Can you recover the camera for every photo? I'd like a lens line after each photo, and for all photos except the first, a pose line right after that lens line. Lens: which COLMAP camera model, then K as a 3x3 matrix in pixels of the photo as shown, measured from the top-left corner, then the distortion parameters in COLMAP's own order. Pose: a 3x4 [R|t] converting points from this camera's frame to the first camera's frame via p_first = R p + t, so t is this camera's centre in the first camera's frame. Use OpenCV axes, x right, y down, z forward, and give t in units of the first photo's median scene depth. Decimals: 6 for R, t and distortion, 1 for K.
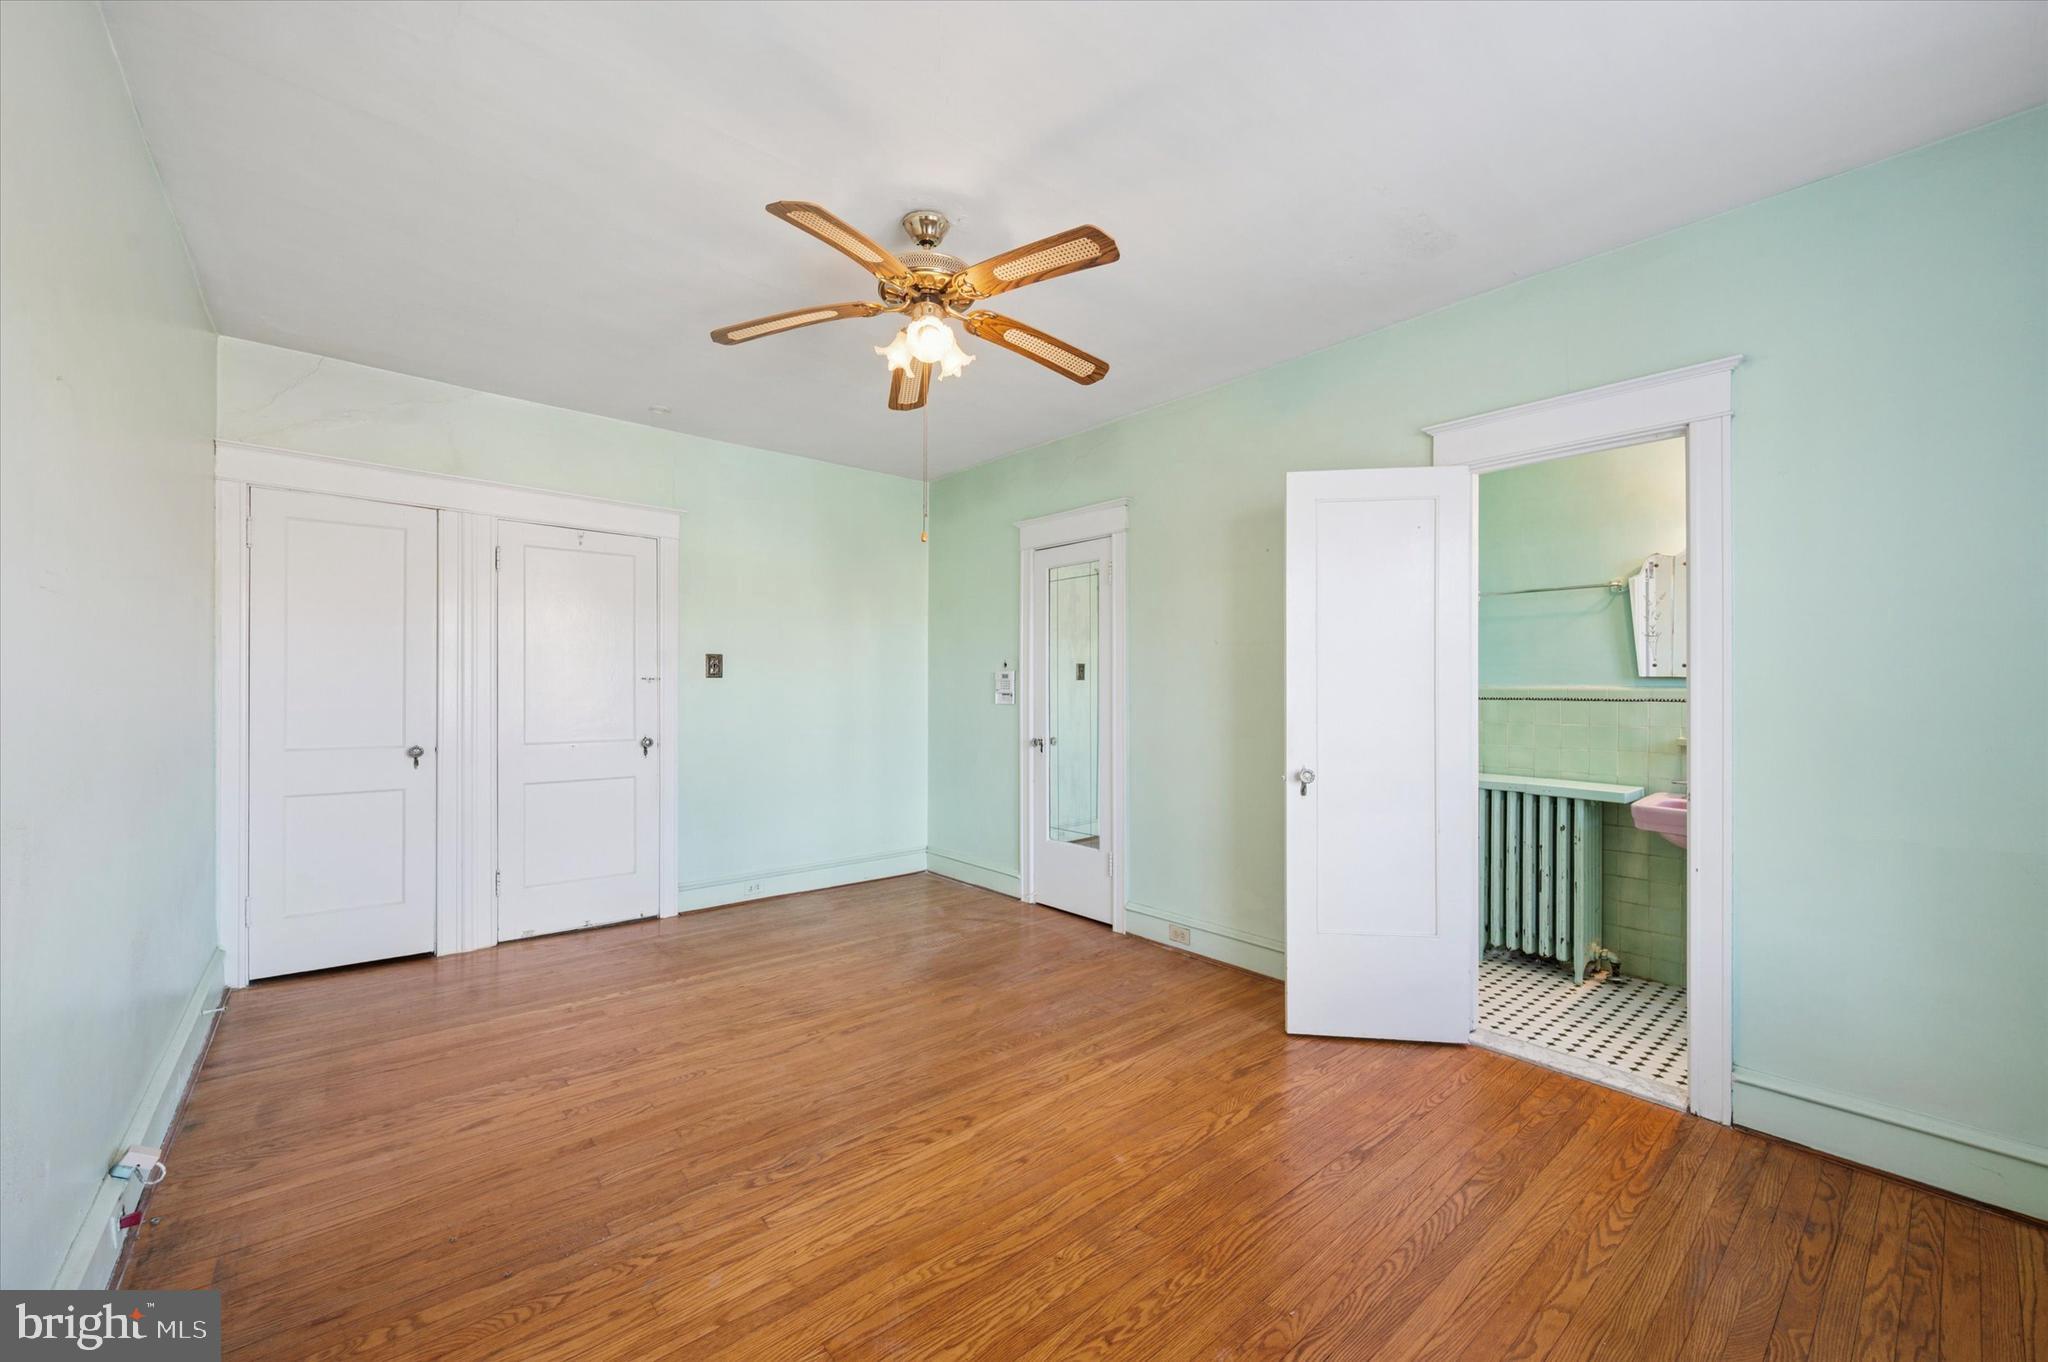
lens RADIAL K [[812.3, 0, 1024.0], [0, 812.3, 681.0], [0, 0, 1]] dist [0.000112, -0.000170]
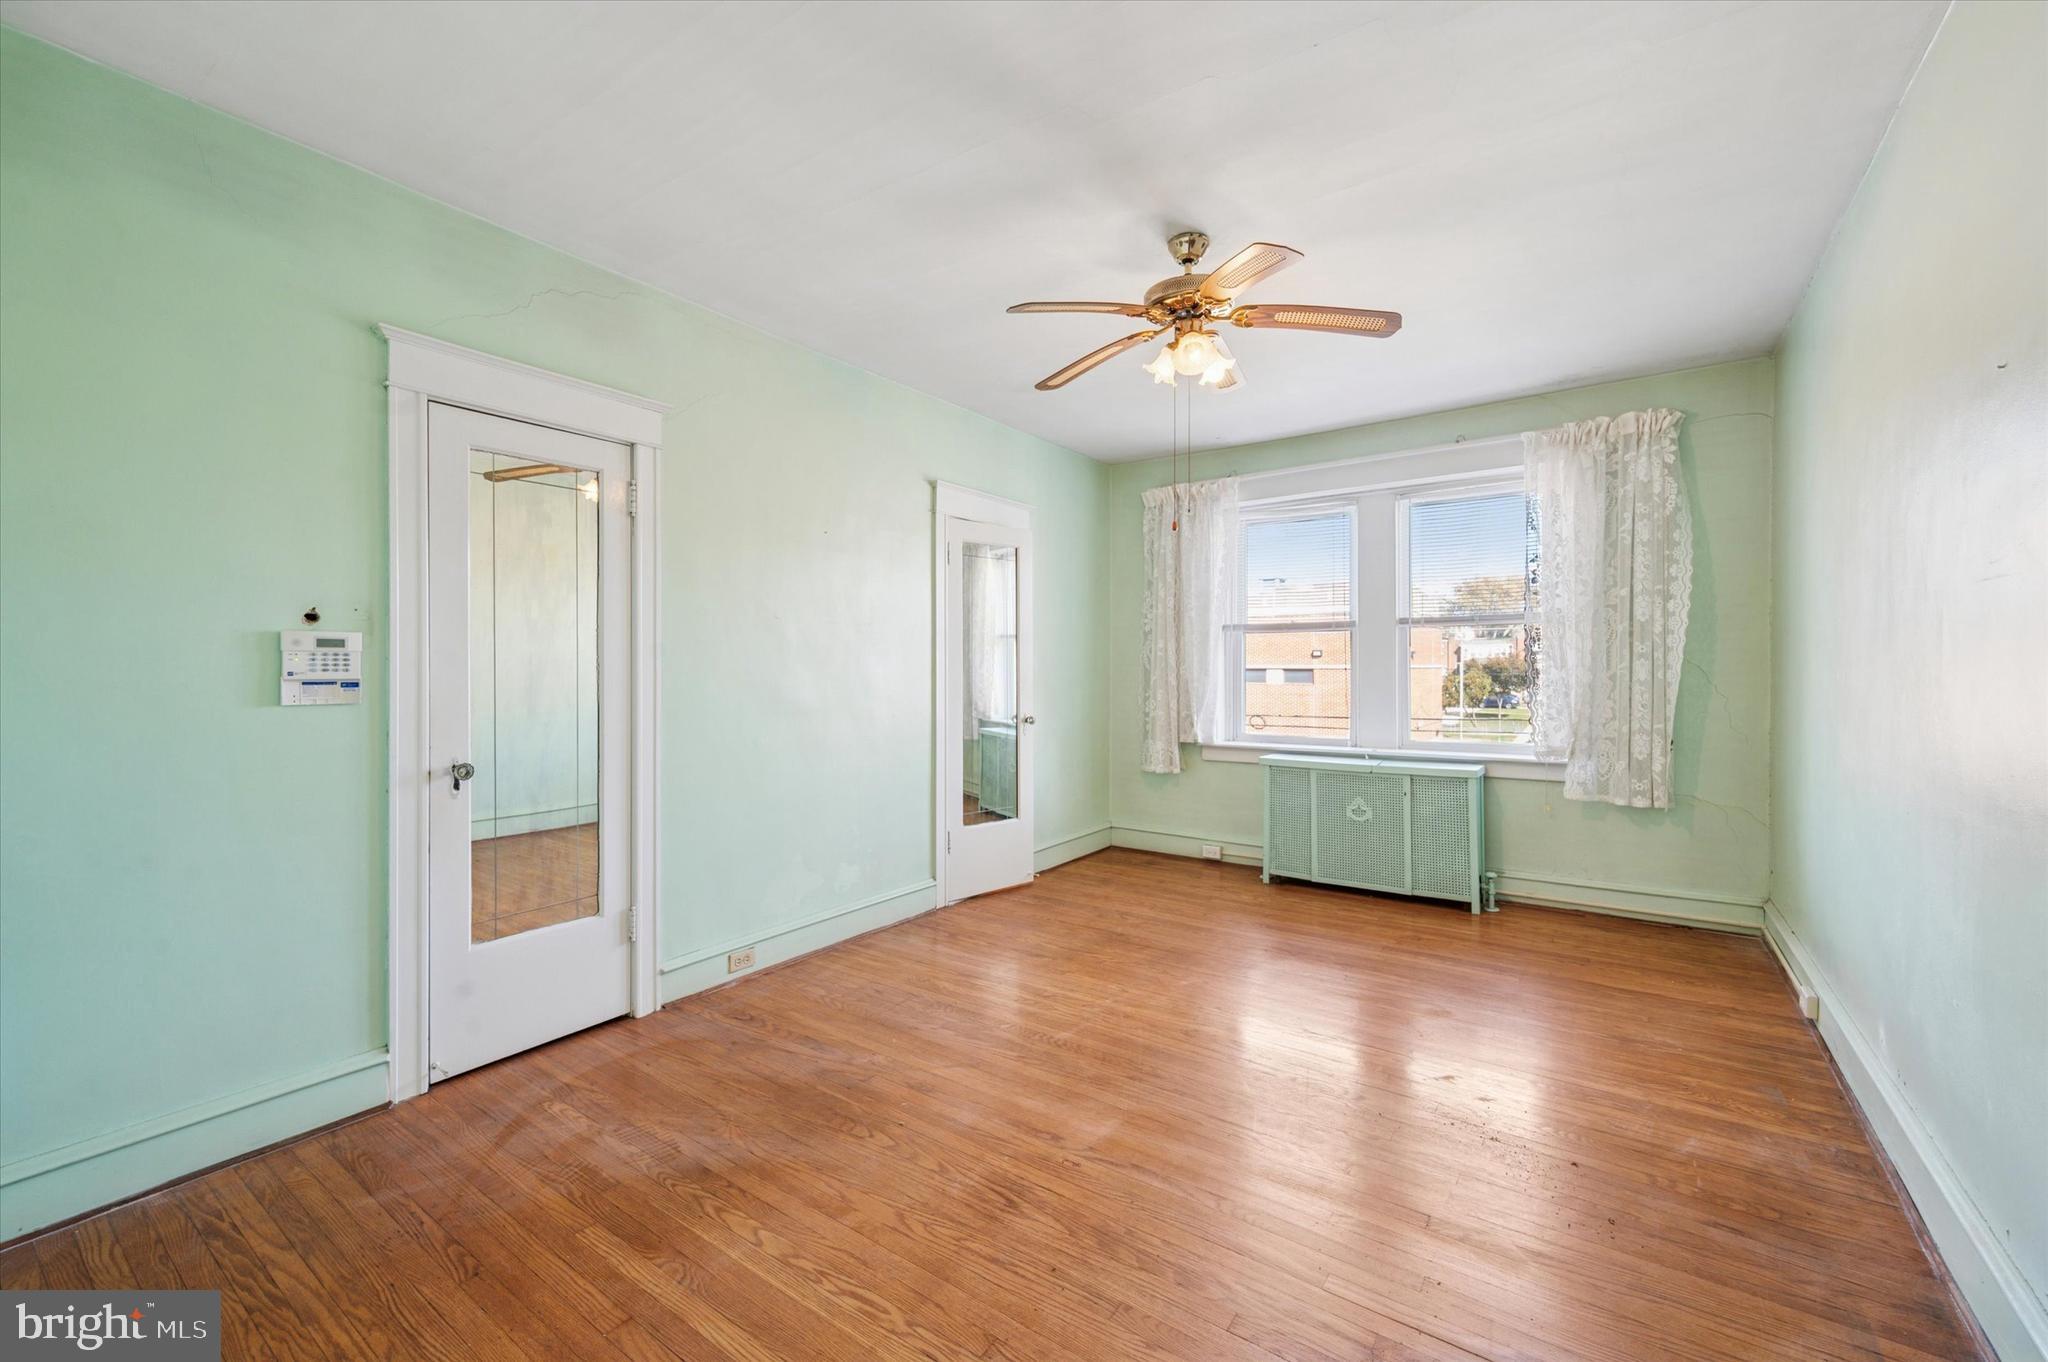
lens RADIAL K [[812.3, 0, 1024.0], [0, 812.3, 681.0], [0, 0, 1]] dist [0.000112, -0.000170]
pose [[-0.247720, -0.010425, 0.968776, -0.688129], [-0.006608, 0.999937, 0.009070, 0.008456], [-0.968809, -0.004155, -0.247773, 0.903786]]
